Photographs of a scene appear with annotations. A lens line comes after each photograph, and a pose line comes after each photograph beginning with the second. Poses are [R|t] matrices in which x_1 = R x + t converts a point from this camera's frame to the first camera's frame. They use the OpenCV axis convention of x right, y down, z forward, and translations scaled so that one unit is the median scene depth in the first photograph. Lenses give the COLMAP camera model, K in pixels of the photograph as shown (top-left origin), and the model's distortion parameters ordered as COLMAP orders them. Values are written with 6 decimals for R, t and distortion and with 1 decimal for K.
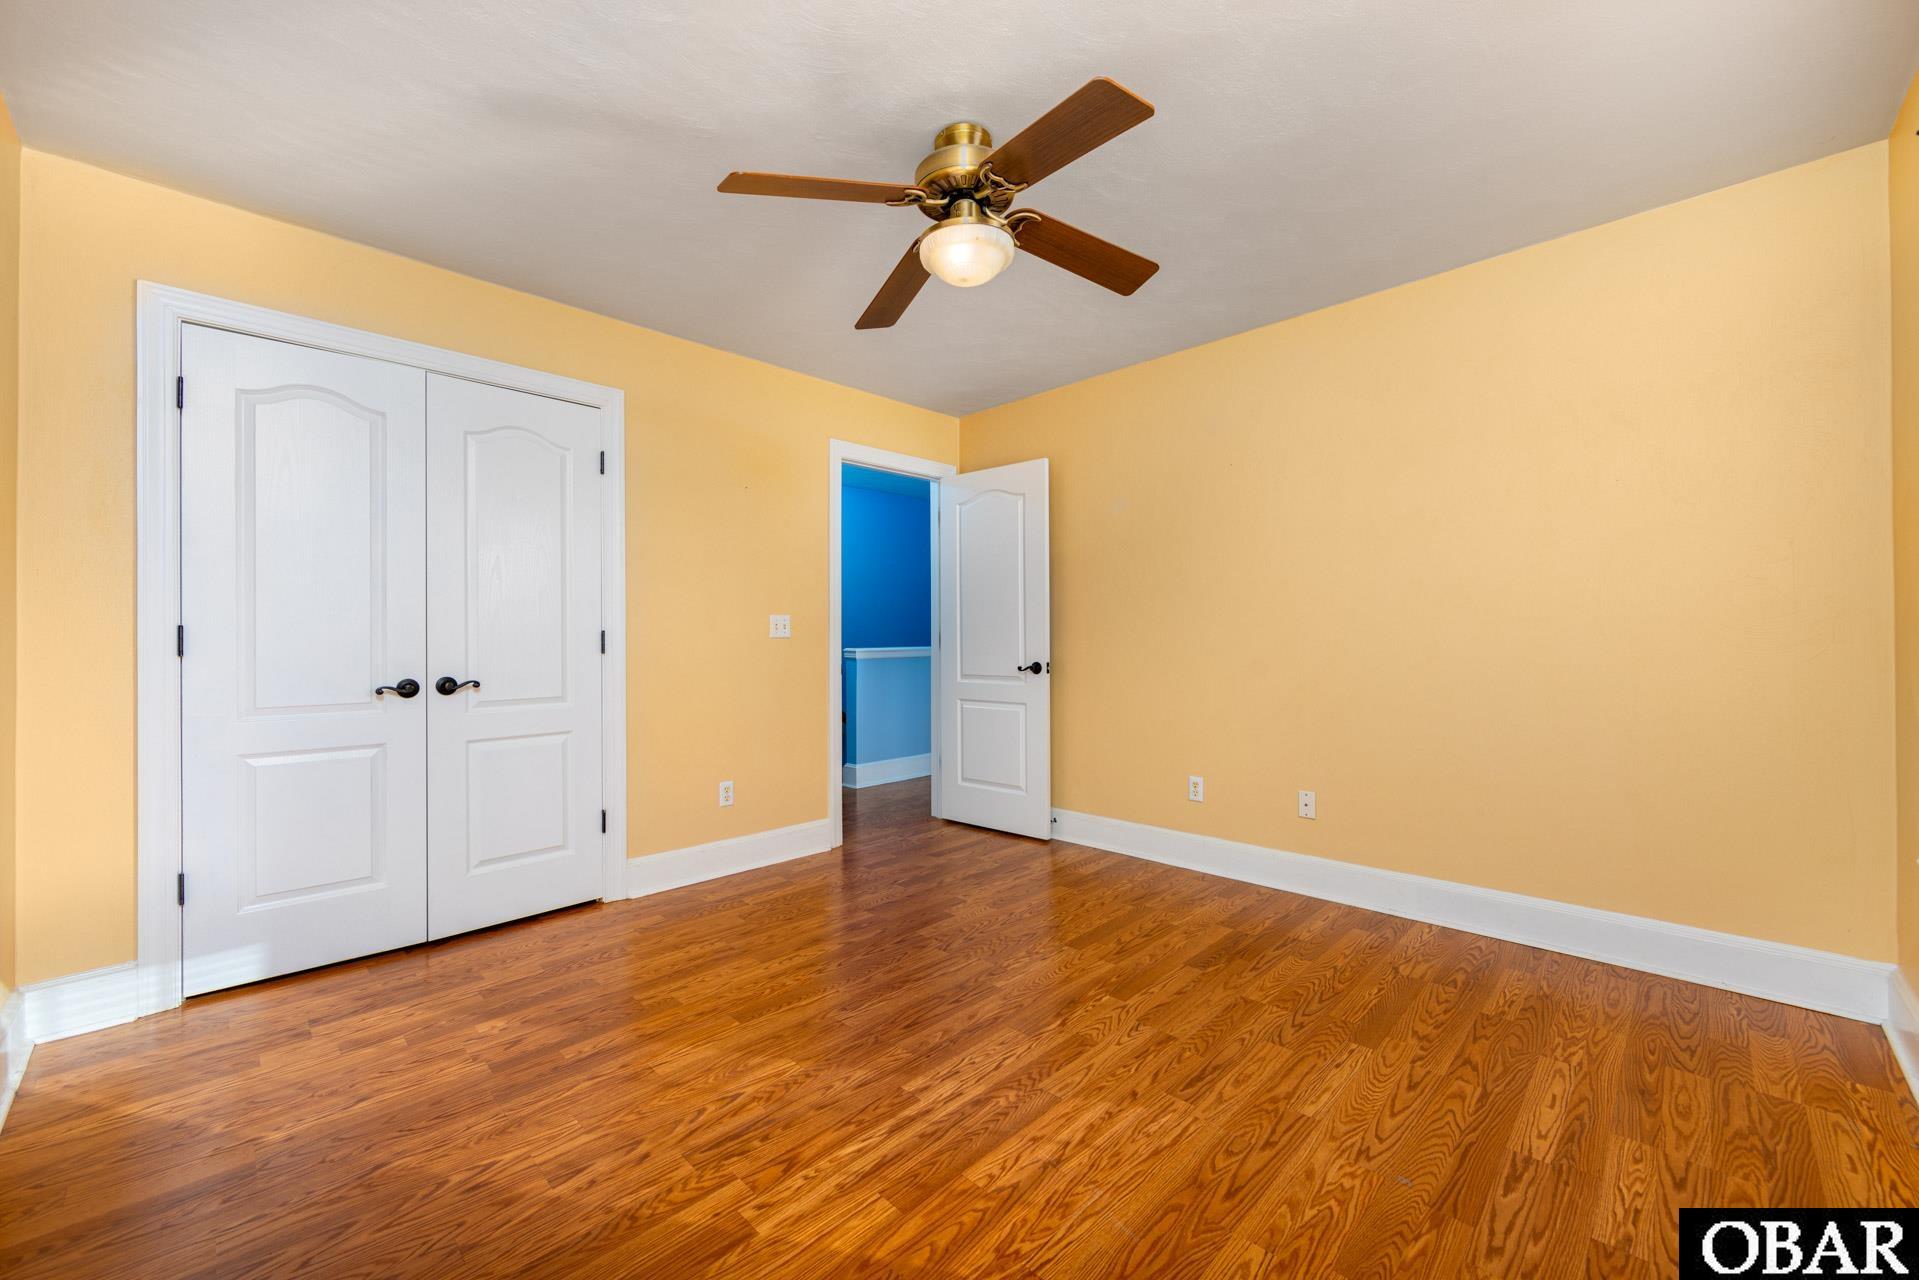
lens RADIAL K [[742.0, 0, 958.4], [0, 742.0, 640.3], [0, 0, 1]] dist [-0.002278, -0.000093]
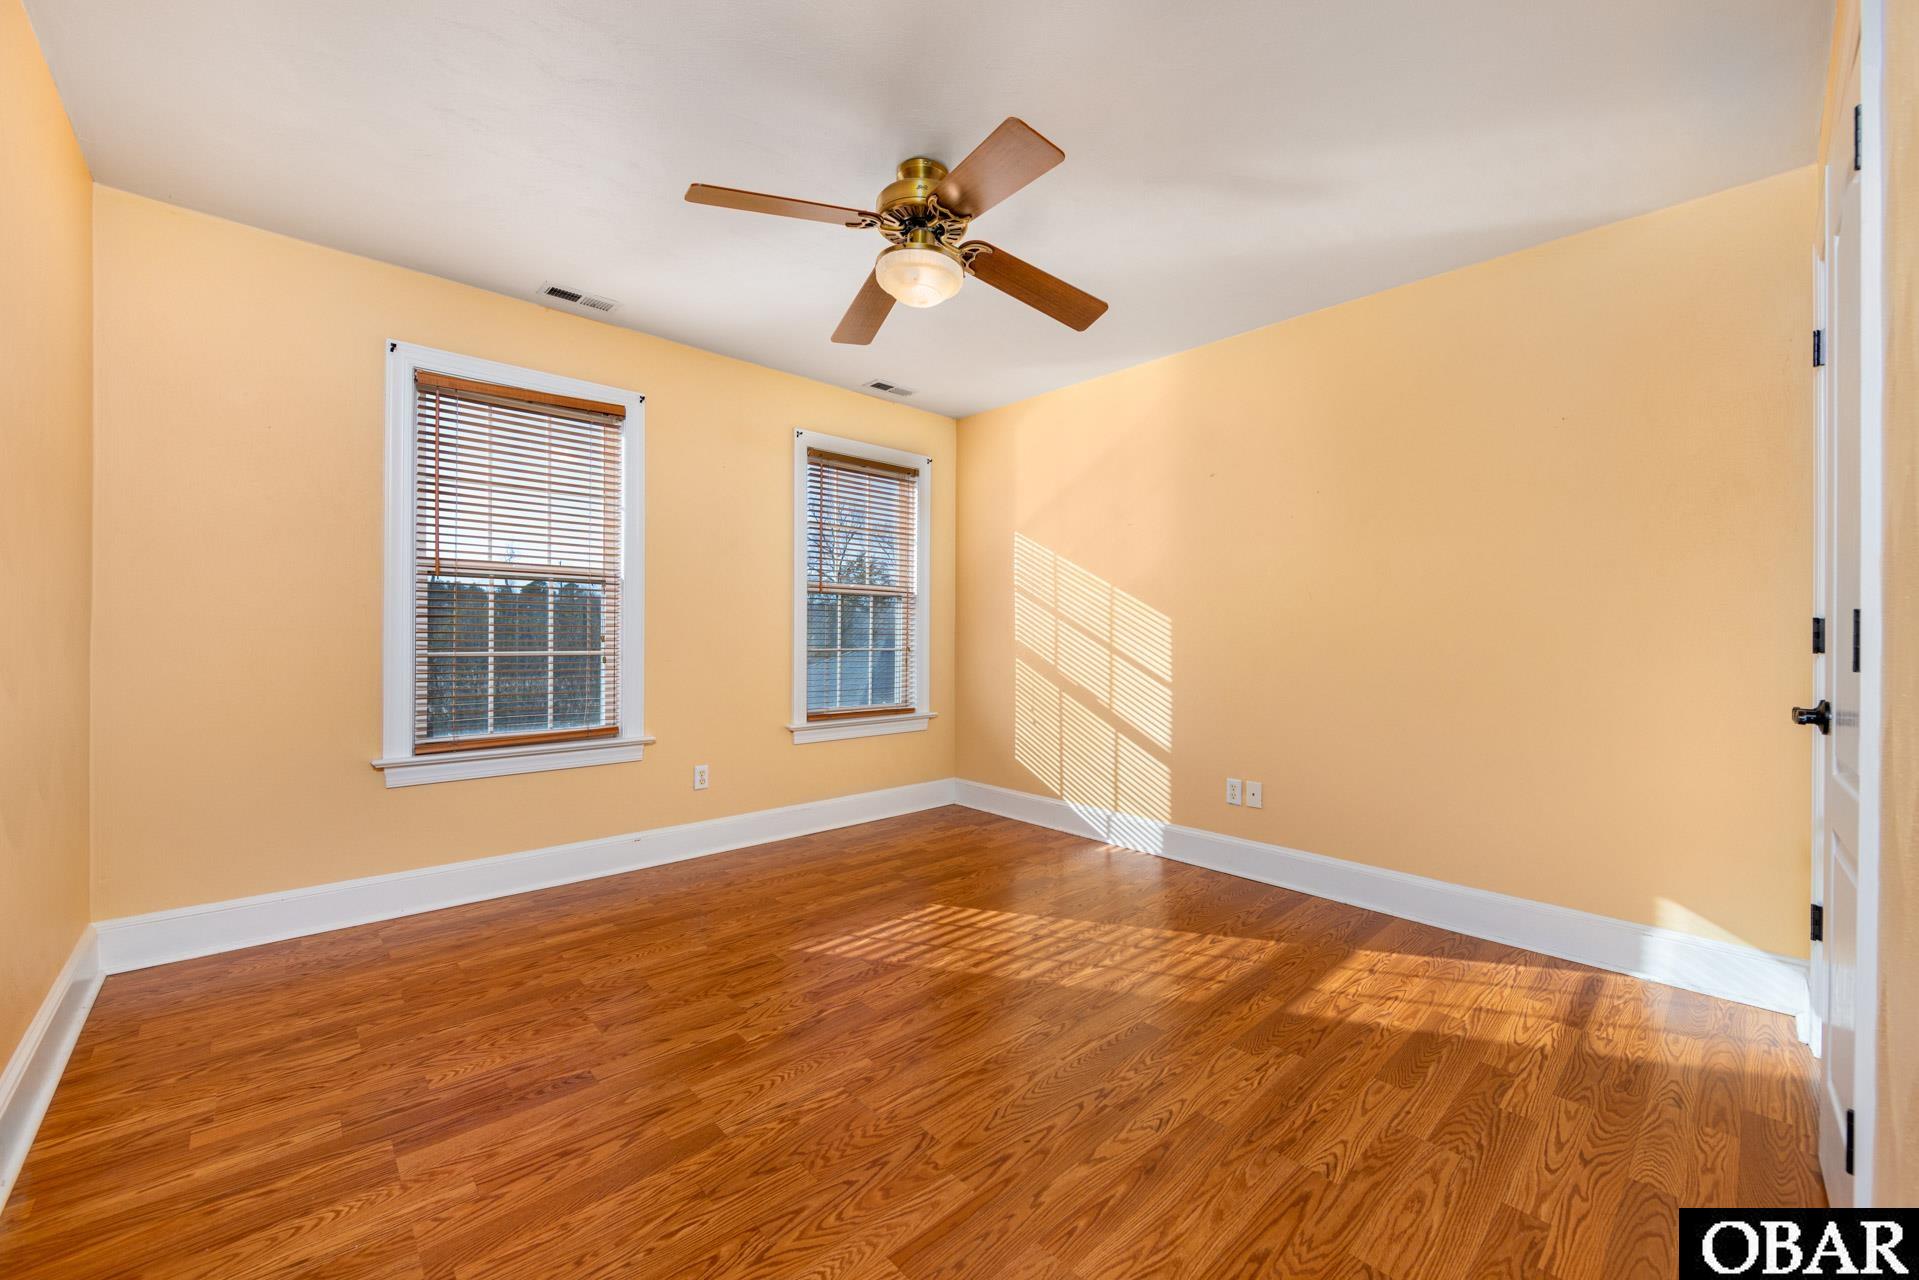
lens RADIAL K [[742.0, 0, 952.0], [0, 742.0, 631.2], [0, 0, 1]] dist [-0.002278, -0.000093]
pose [[-0.998477, -0.000992, 0.055165, -0.085813], [-0.000944, 0.999999, 0.000890, -0.003752], [-0.055166, 0.000837, -0.998477, 1.851522]]
